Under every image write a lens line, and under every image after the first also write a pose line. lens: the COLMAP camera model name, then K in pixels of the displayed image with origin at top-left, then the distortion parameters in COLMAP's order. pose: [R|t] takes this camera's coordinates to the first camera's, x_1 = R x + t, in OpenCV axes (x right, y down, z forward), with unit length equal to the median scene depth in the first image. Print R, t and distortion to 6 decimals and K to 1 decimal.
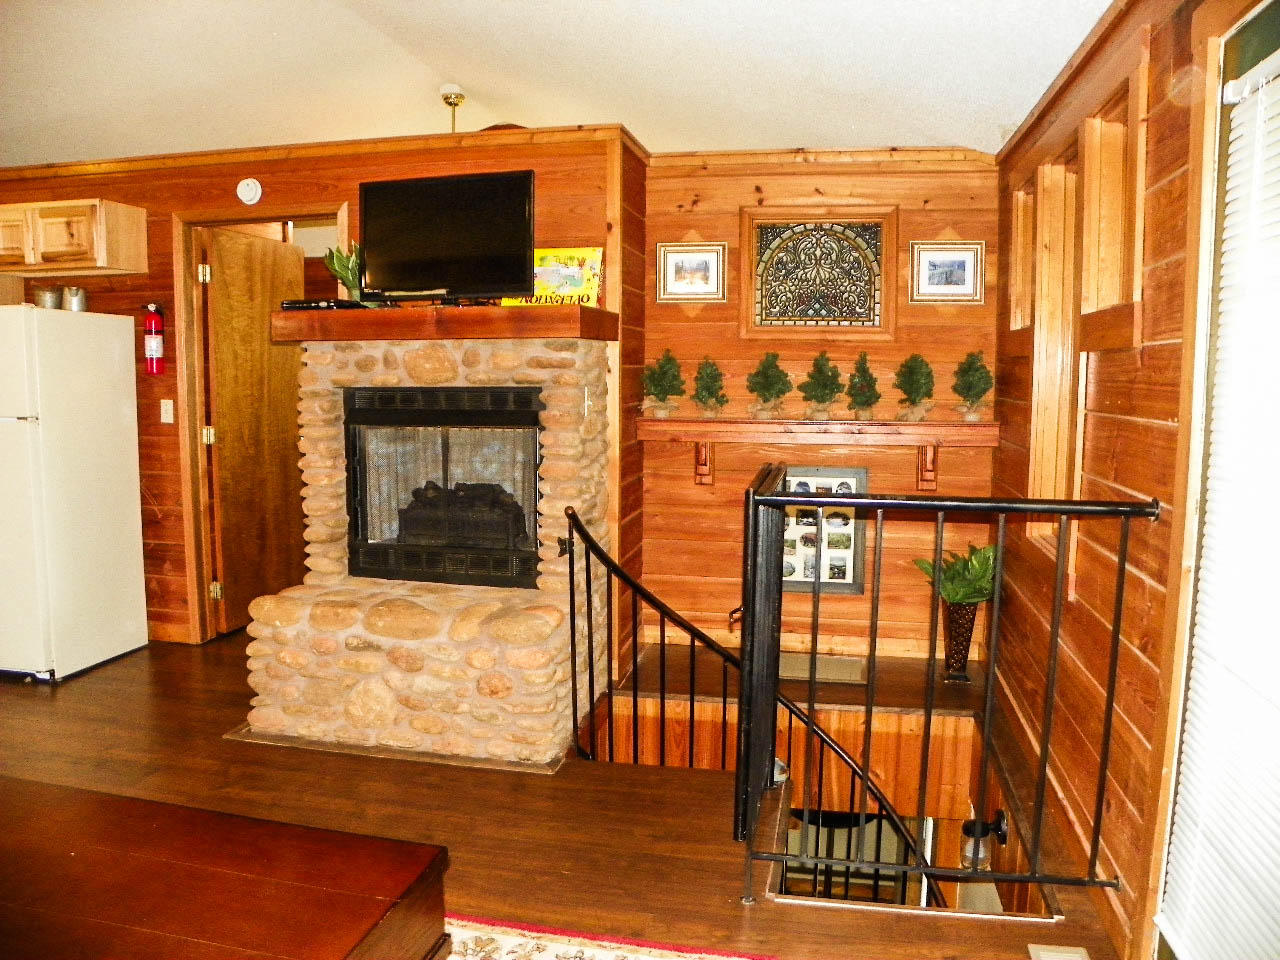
lens RADIAL K [[963.7, 0, 635.1], [0, 963.7, 479.0], [0, 0, 1]] dist [-0.154646, 0.093282]
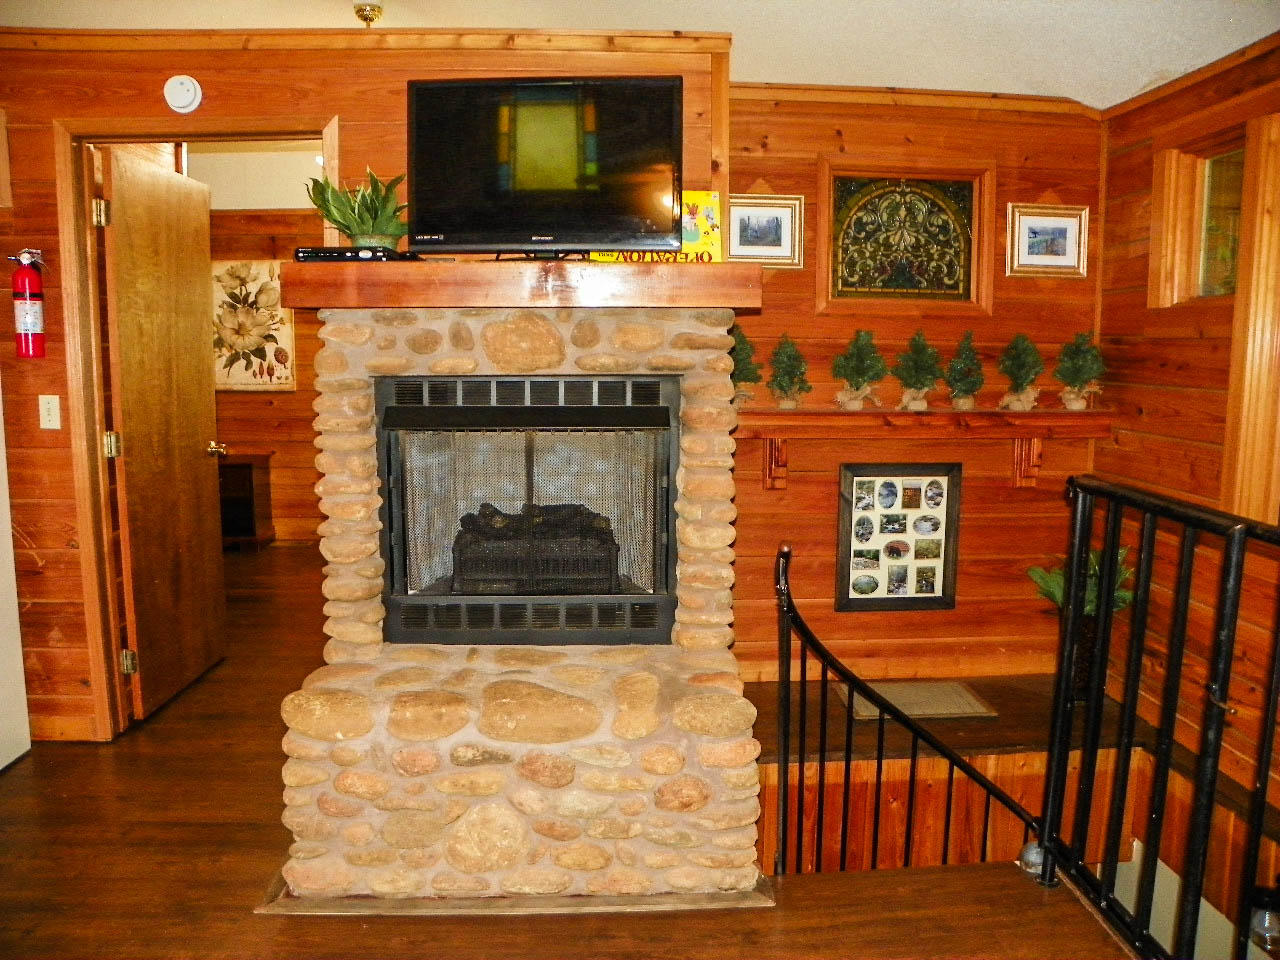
lens RADIAL K [[963.7, 0, 632.0], [0, 963.7, 481.7], [0, 0, 1]] dist [-0.154646, 0.093282]
pose [[0.968481, -0.034774, 0.246649, -0.292765], [0.028160, 0.999144, 0.030294, -0.034184], [-0.247491, -0.022393, 0.968631, 0.270485]]
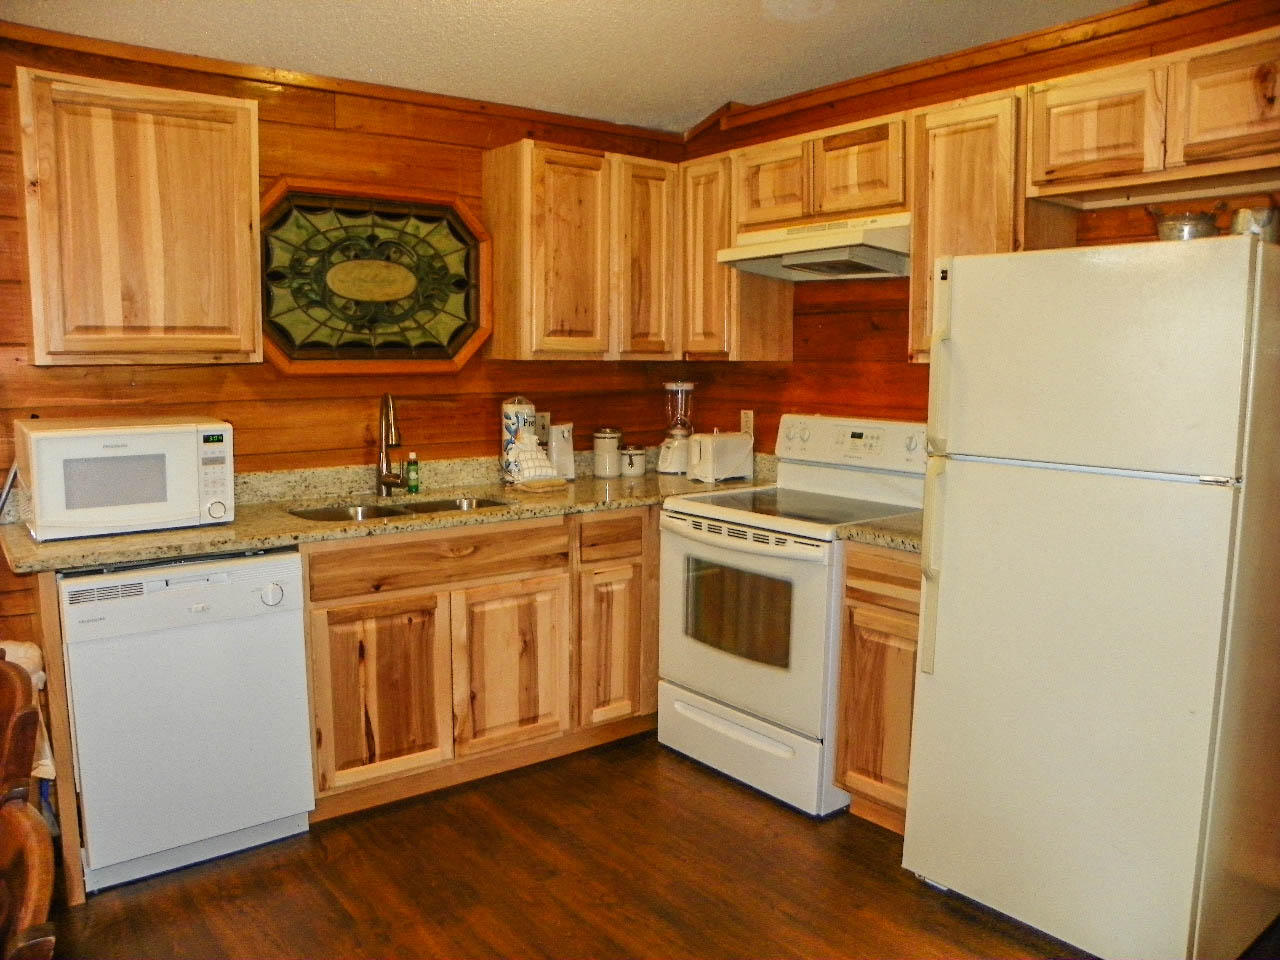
lens RADIAL K [[963.7, 0, 631.4], [0, 963.7, 479.8], [0, 0, 1]] dist [-0.154646, 0.093282]
pose [[0.757661, 0.078031, -0.647967, -0.572054], [-0.071816, 0.996766, 0.036062, -0.059030], [0.648685, 0.019211, 0.760814, 0.432872]]
